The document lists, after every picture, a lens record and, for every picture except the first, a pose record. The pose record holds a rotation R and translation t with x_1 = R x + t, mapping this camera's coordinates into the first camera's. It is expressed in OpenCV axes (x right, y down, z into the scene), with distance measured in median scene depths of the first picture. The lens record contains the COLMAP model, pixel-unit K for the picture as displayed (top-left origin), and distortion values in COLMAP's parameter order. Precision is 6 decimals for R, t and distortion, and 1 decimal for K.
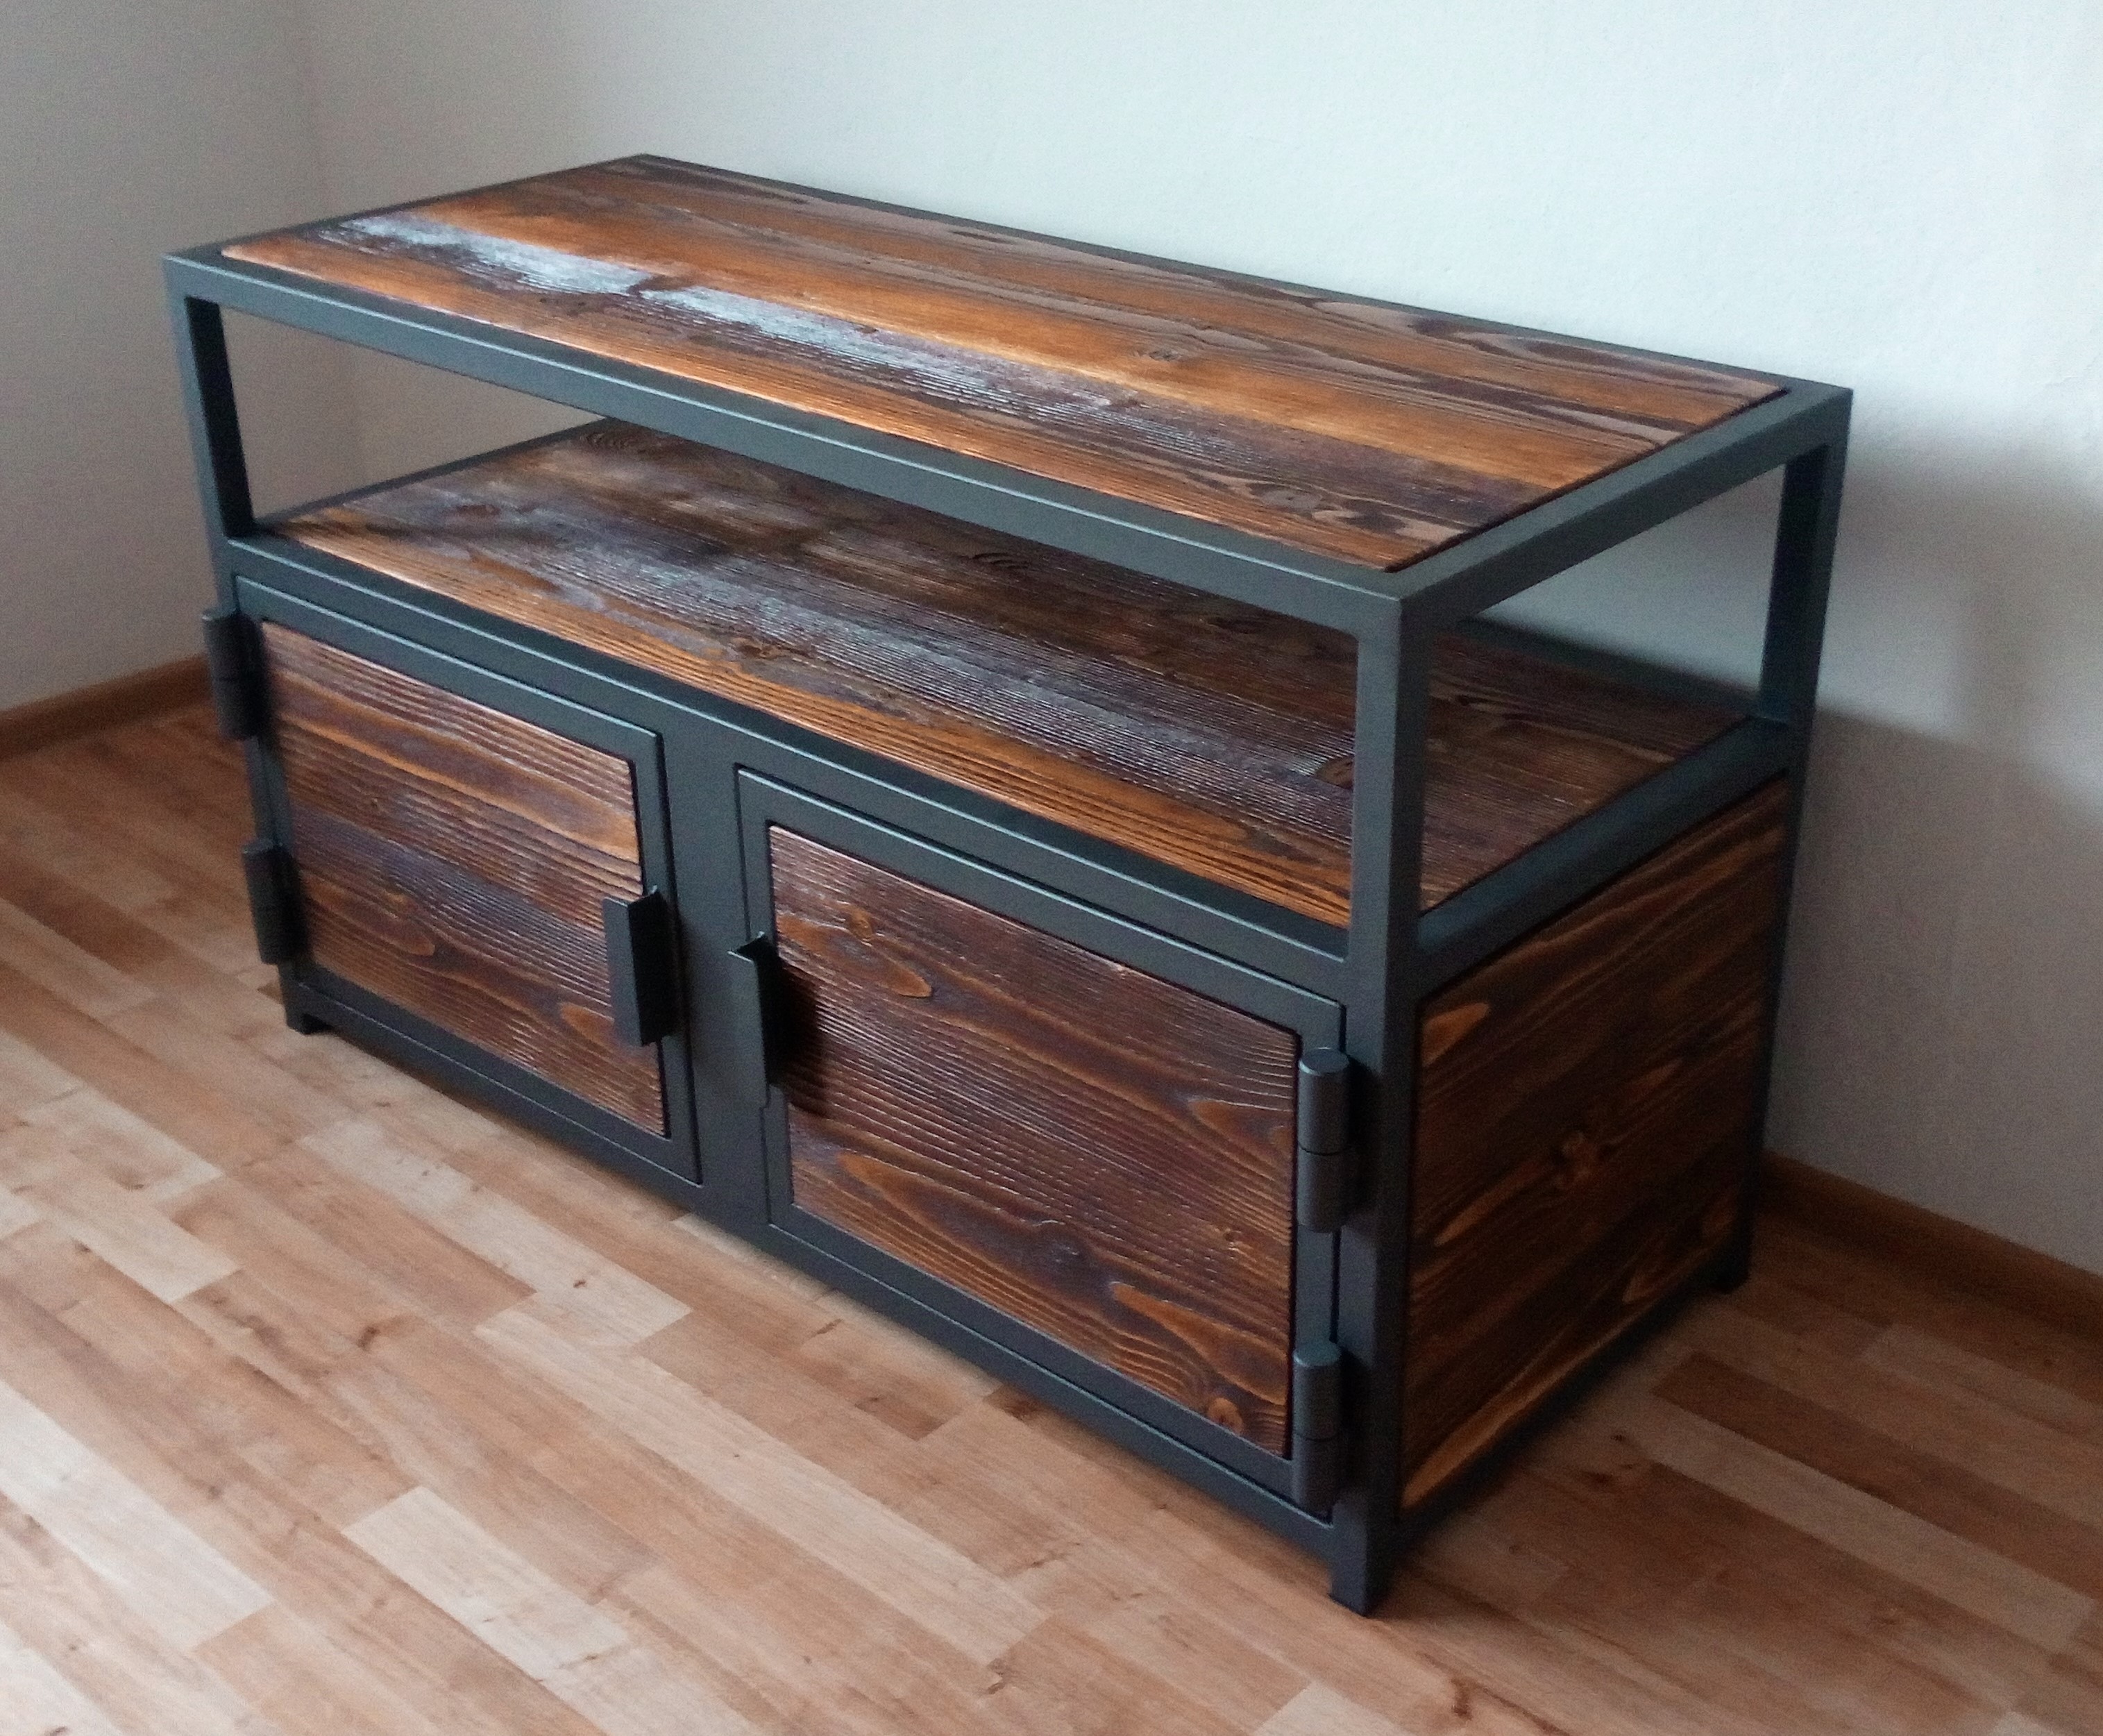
lens RADIAL K [[2723.0, 0, 1054.0], [0, 2723.0, 860.4], [0, 0, 1]] dist [0.090364, 0.000000]
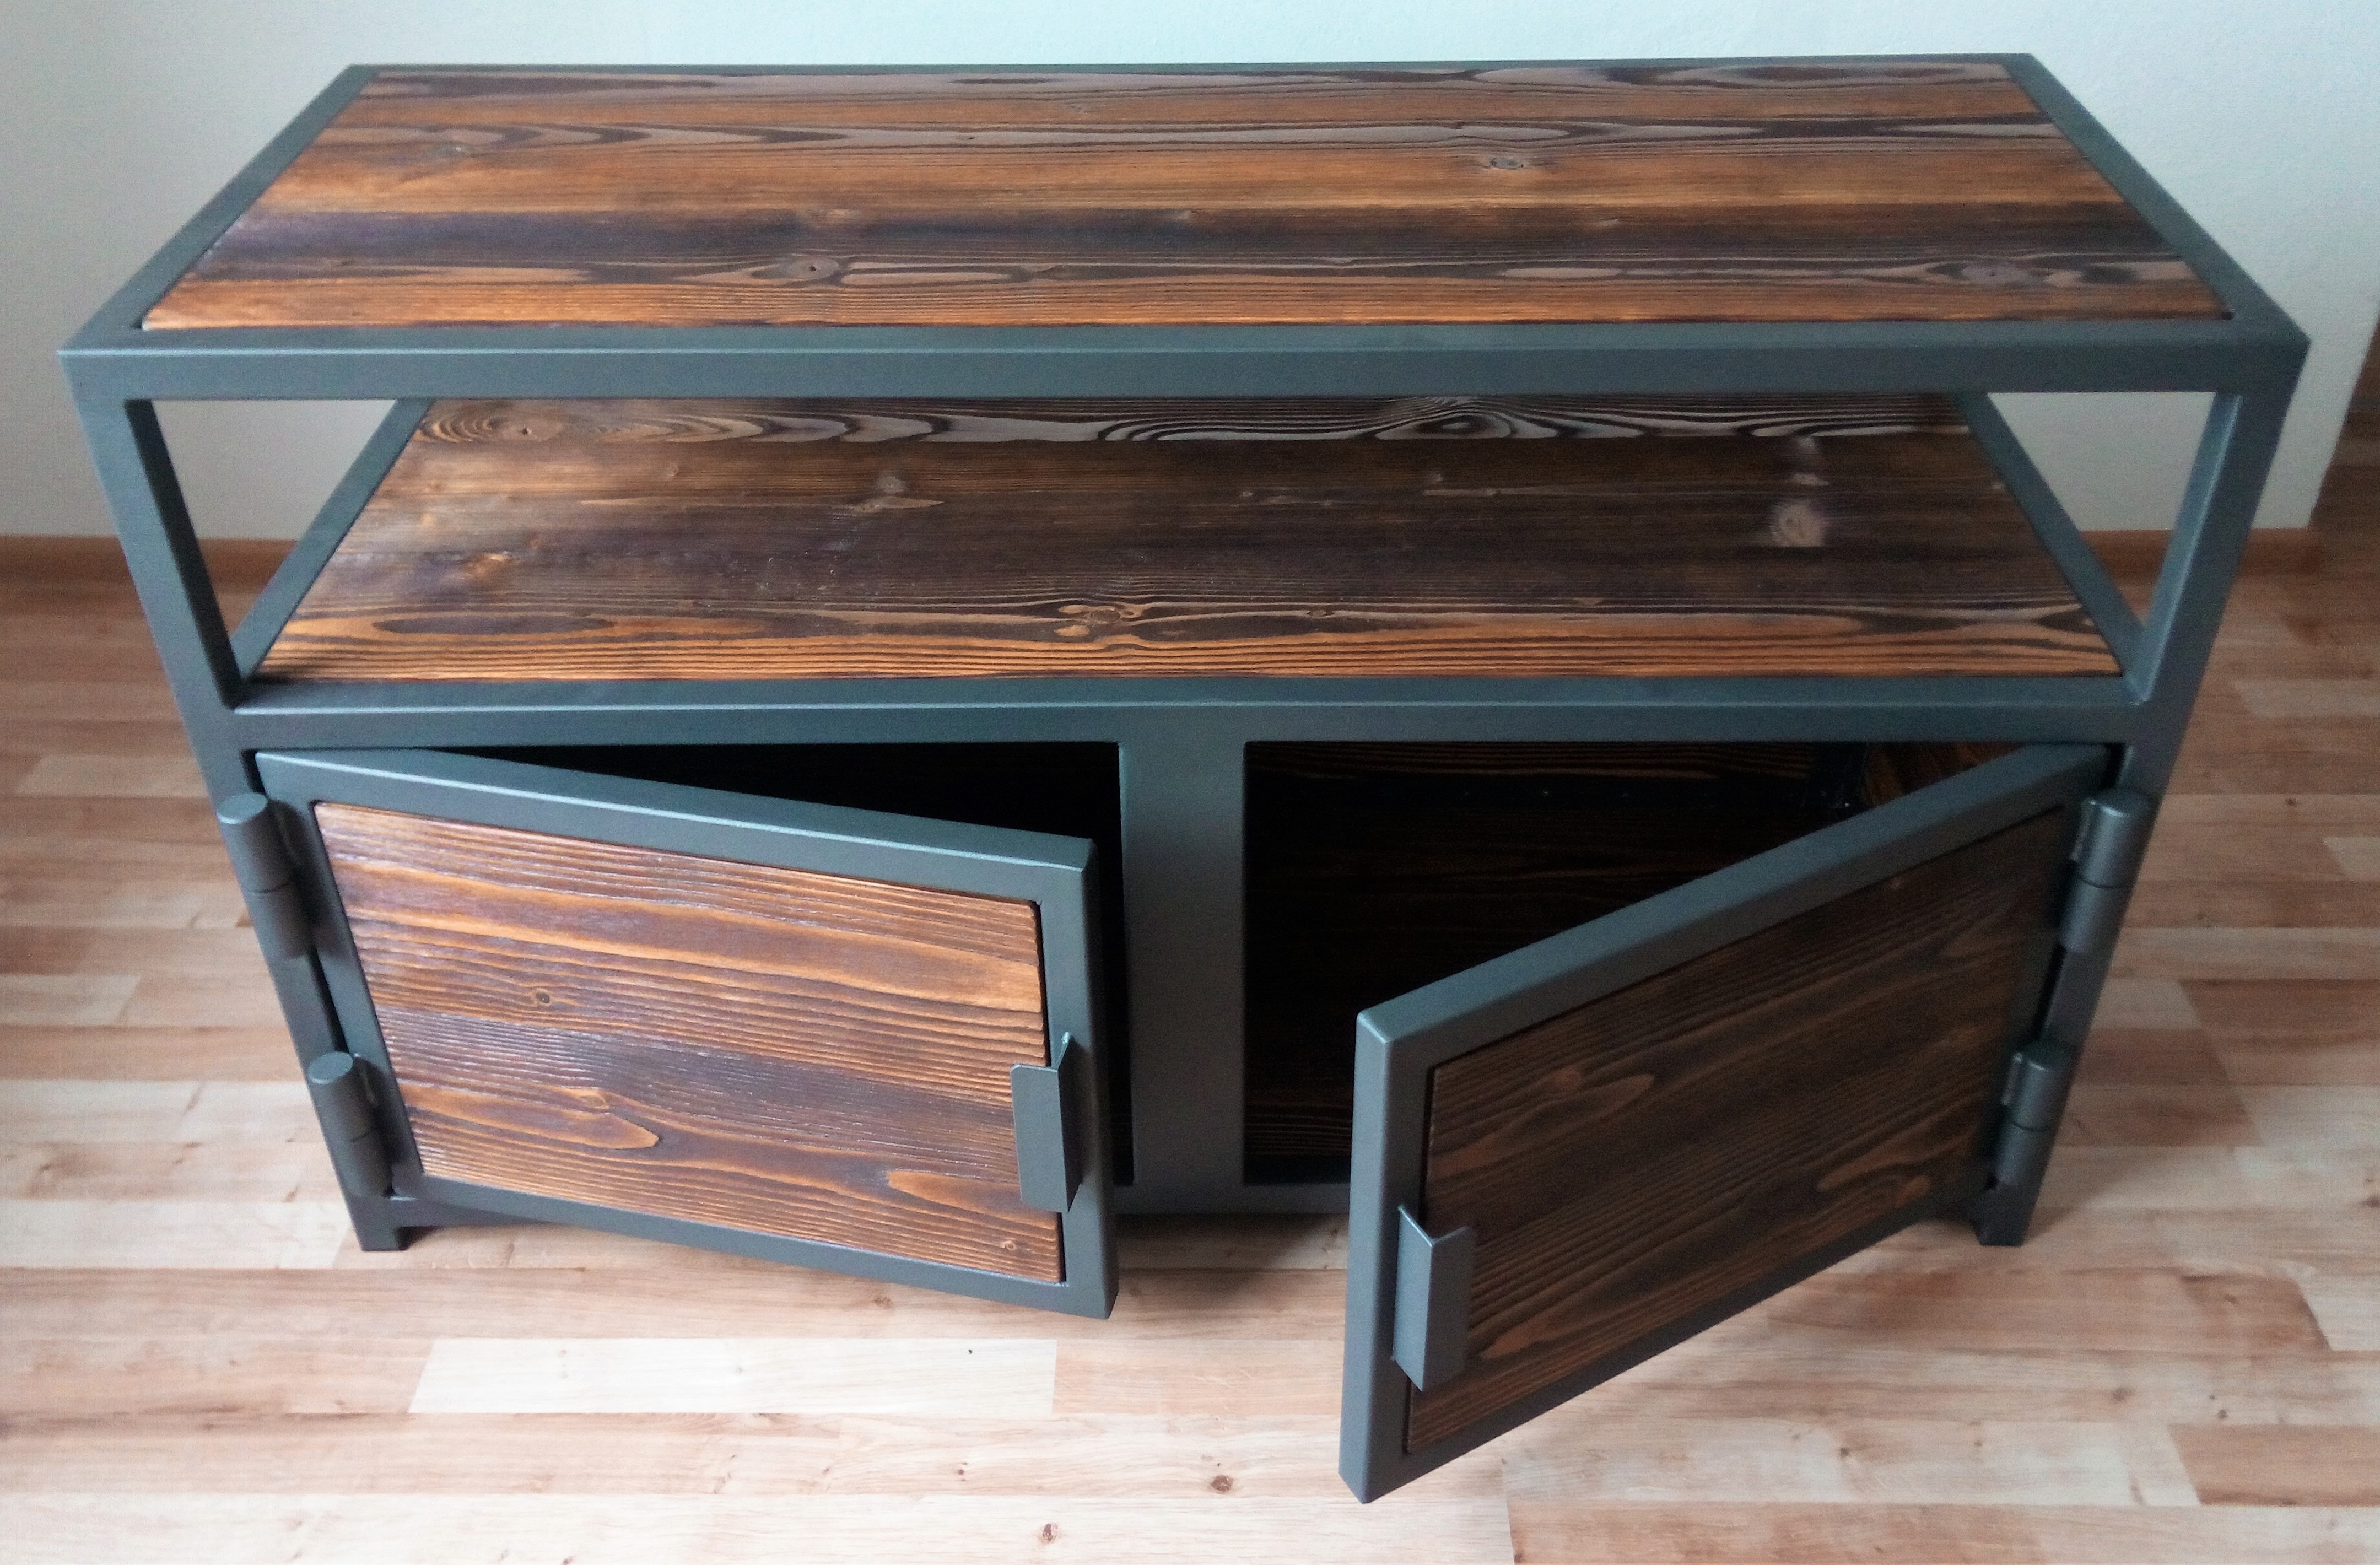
lens RADIAL K [[2121.8, 0, 1196.5], [0, 2121.8, 800.1], [0, 0, 1]] dist [0.043631, -0.010382]
pose [[0.750189, -0.380941, 0.540464, -0.497206], [0.288483, 0.924036, 0.250870, -0.191820], [-0.594974, -0.032285, 0.803096, 0.463004]]
